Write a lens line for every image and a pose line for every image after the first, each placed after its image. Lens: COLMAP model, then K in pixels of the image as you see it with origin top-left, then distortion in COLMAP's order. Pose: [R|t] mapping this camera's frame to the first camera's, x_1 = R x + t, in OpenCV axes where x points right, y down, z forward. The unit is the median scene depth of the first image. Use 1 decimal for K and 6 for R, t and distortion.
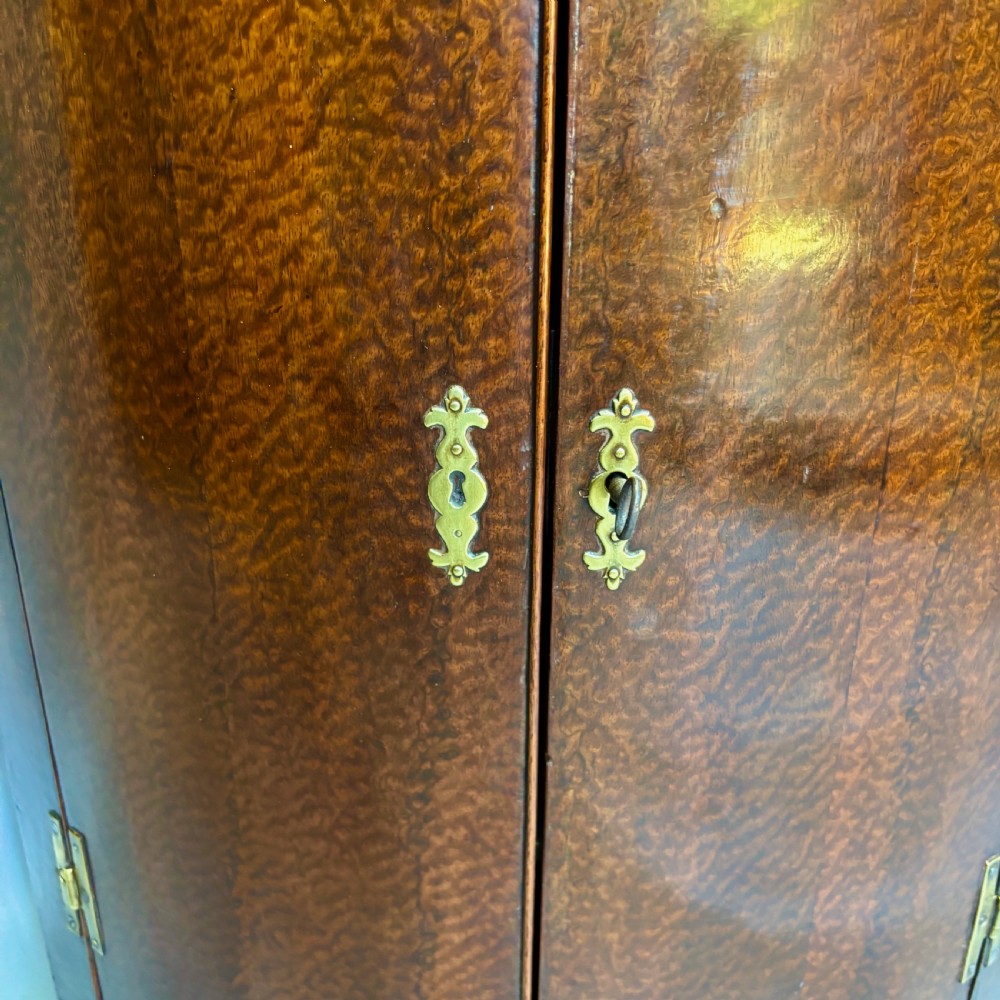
lens RADIAL K [[1014.9, 0, 514.1], [0, 1014.9, 504.3], [0, 0, 1]] dist [0.028017, -0.099335]
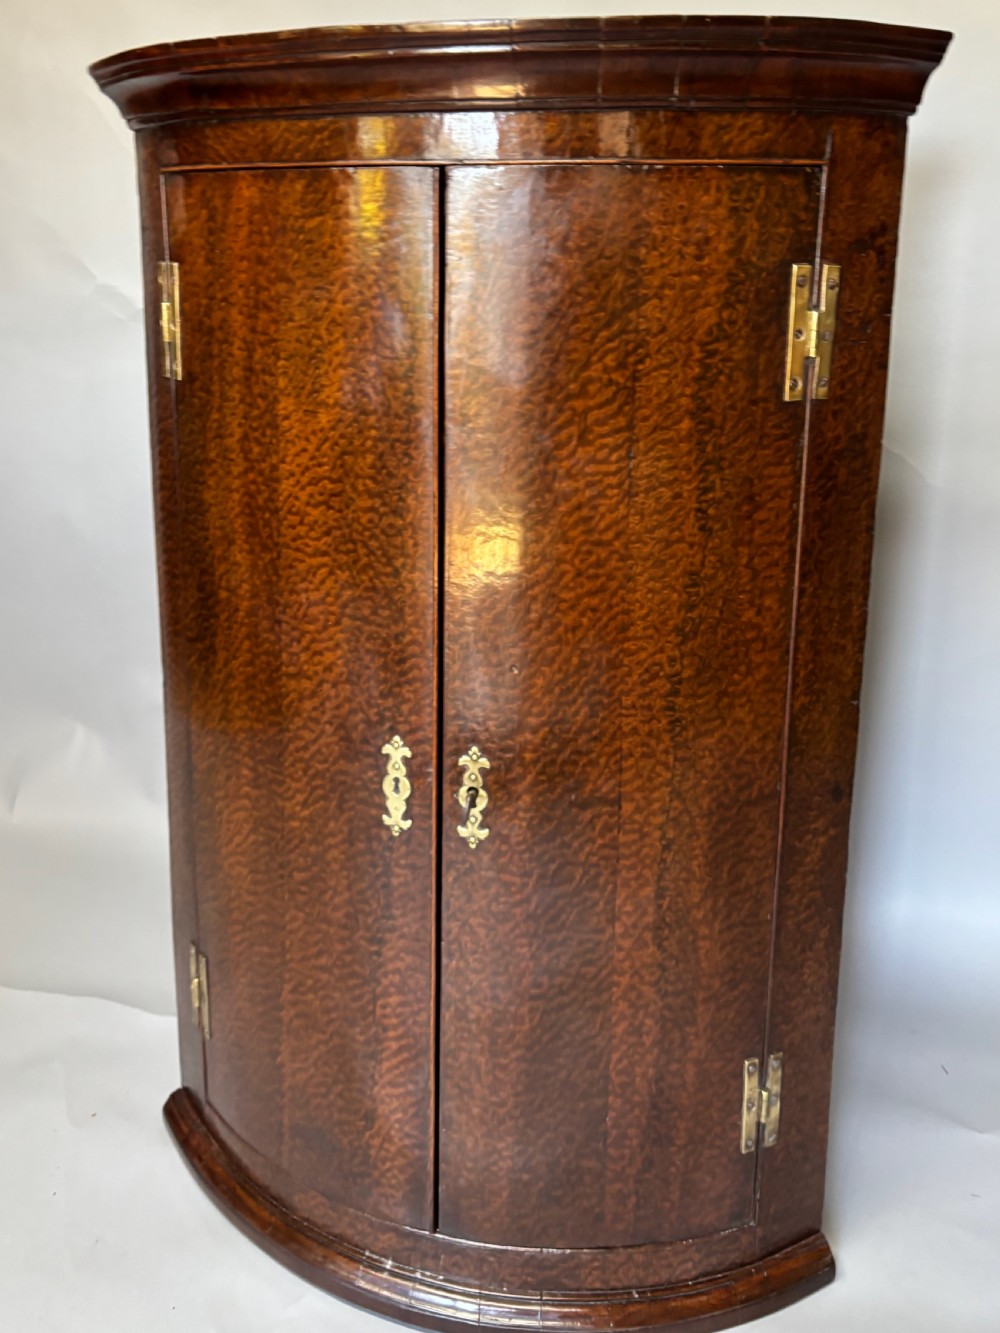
lens RADIAL K [[1153.5, 0, 483.3], [0, 1153.5, 485.7], [0, 0, 1]] dist [0.012561, -0.040425]
pose [[0.970756, 0.053545, -0.234023, 0.594945], [-0.096712, 0.979434, -0.177076, -0.203786], [0.219728, 0.194531, 0.955969, -1.220382]]
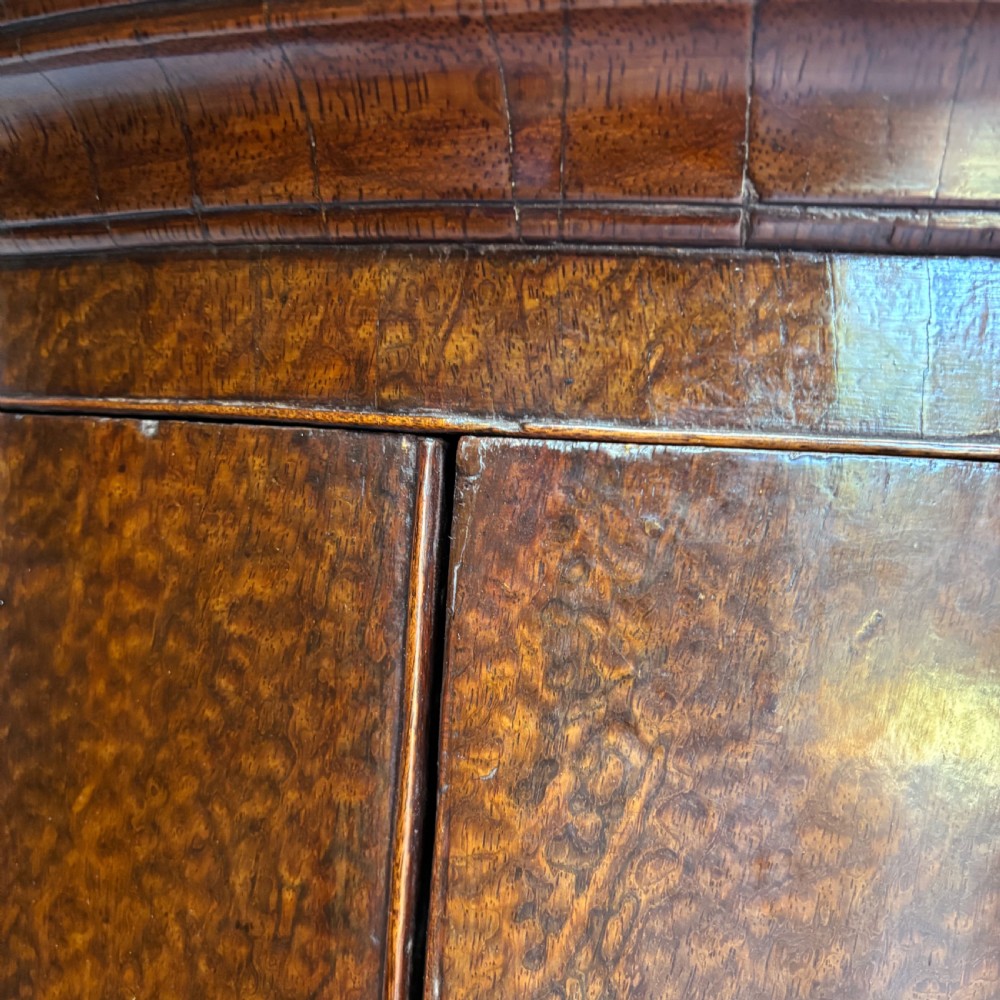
lens RADIAL K [[1014.9, 0, 514.1], [0, 1014.9, 504.3], [0, 0, 1]] dist [0.028017, -0.099335]
pose [[0.971453, 0.062021, -0.228983, 0.185908], [-0.140395, 0.928351, -0.344171, -0.879303], [0.191231, 0.366493, 0.910557, 0.103543]]
